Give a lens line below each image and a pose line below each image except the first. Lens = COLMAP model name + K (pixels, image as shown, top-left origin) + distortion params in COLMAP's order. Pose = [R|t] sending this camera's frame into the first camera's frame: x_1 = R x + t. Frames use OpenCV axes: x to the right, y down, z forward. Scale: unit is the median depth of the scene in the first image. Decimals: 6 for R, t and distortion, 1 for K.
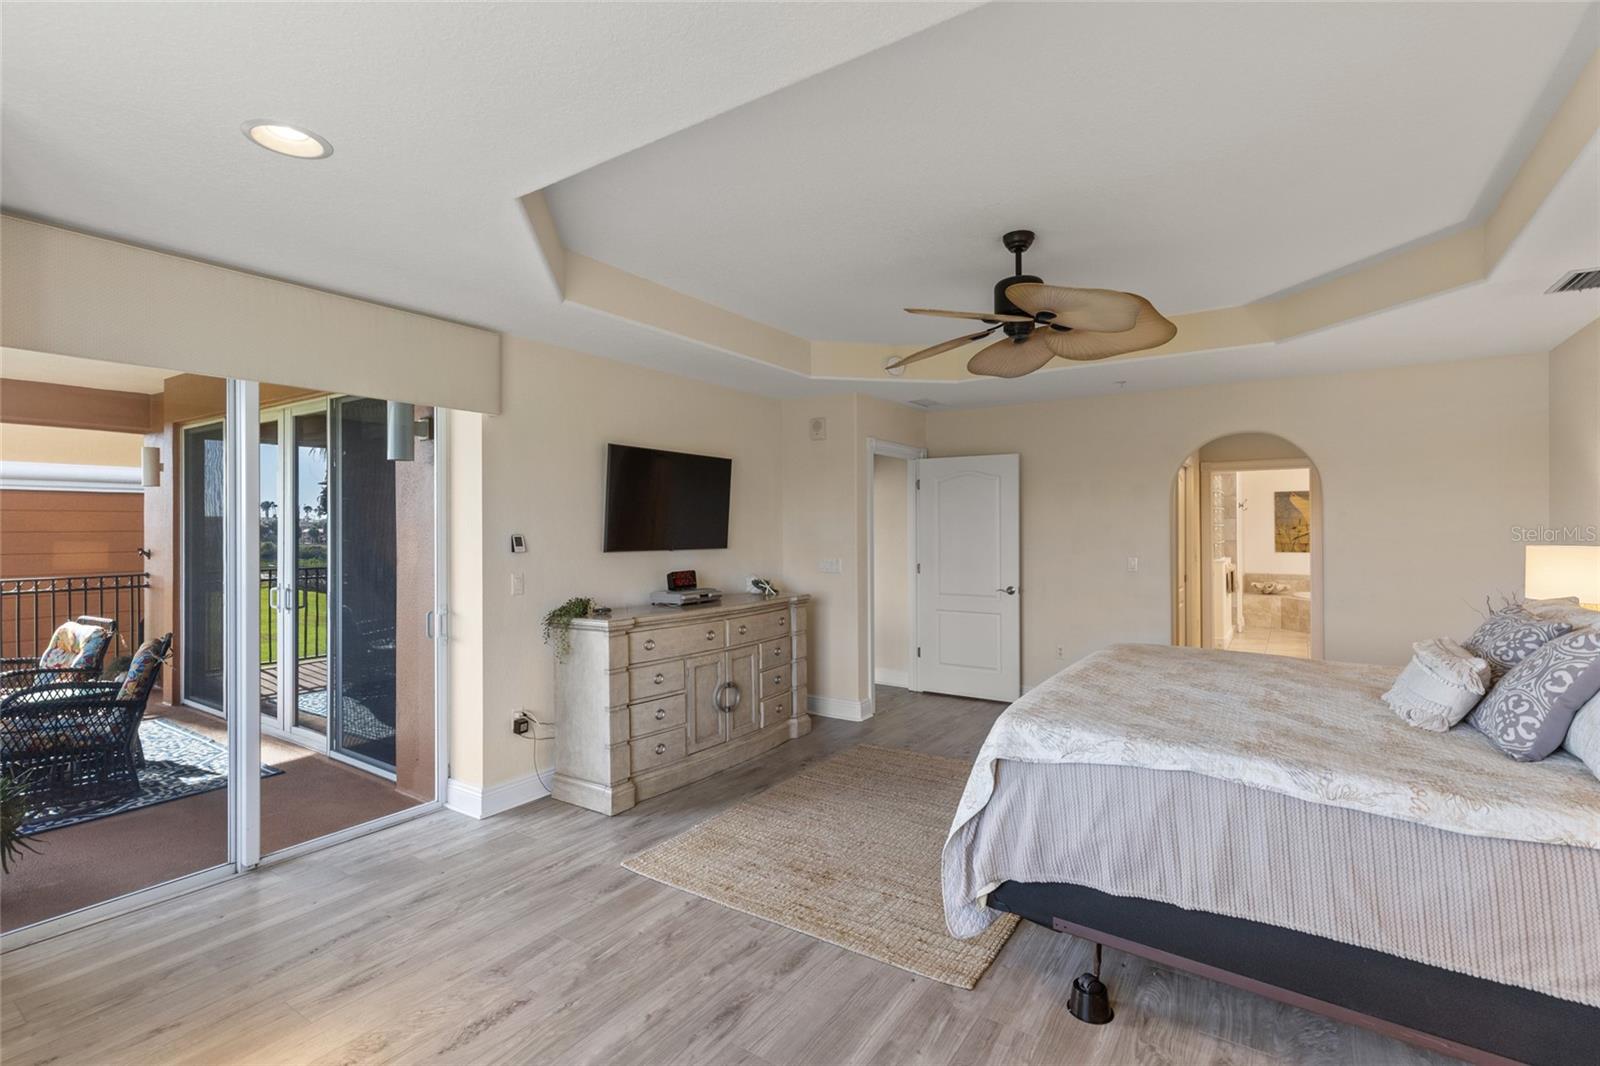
lens RADIAL K [[722.1, 0, 797.8], [0, 722.1, 520.8], [0, 0, 1]] dist [0.002634, -0.000333]
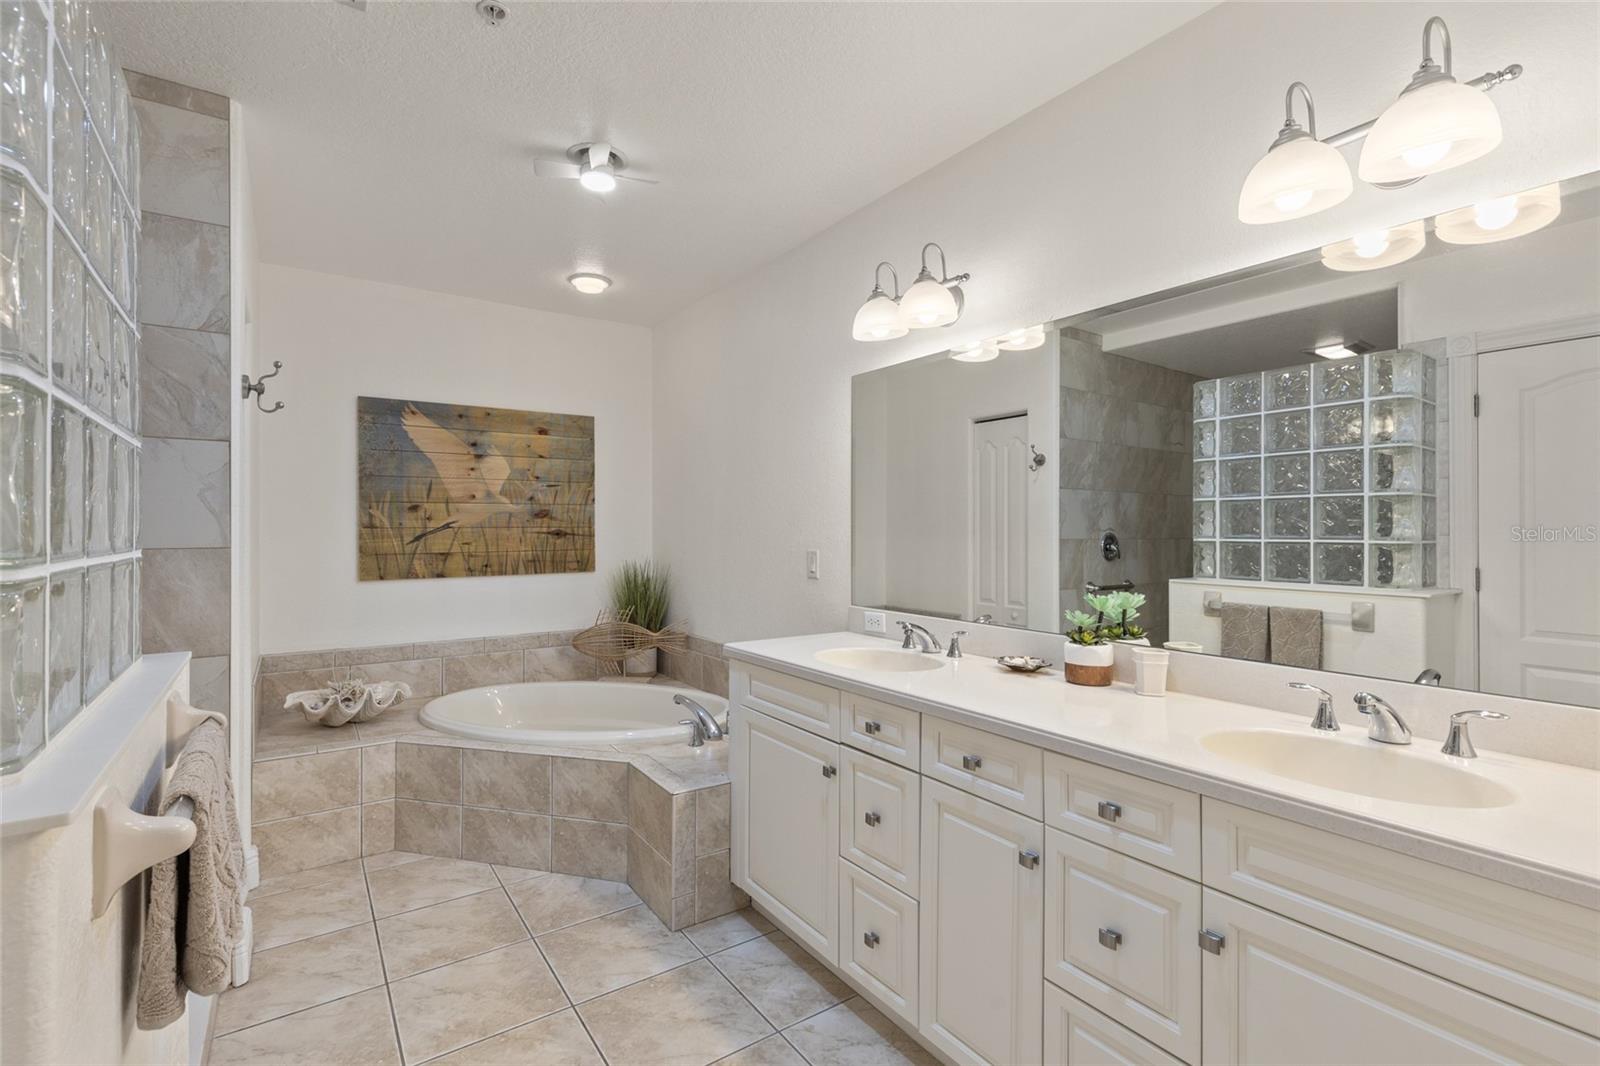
lens RADIAL K [[716.2, 0, 795.7], [0, 716.2, 534.6], [0, 0, 1]] dist [0.003192, -0.000336]
pose [[0.353059, 0.000991, 0.935600, 0.437517], [-0.012784, 0.999911, 0.003765, 0.018977], [-0.935514, -0.013290, 0.353040, 0.718796]]
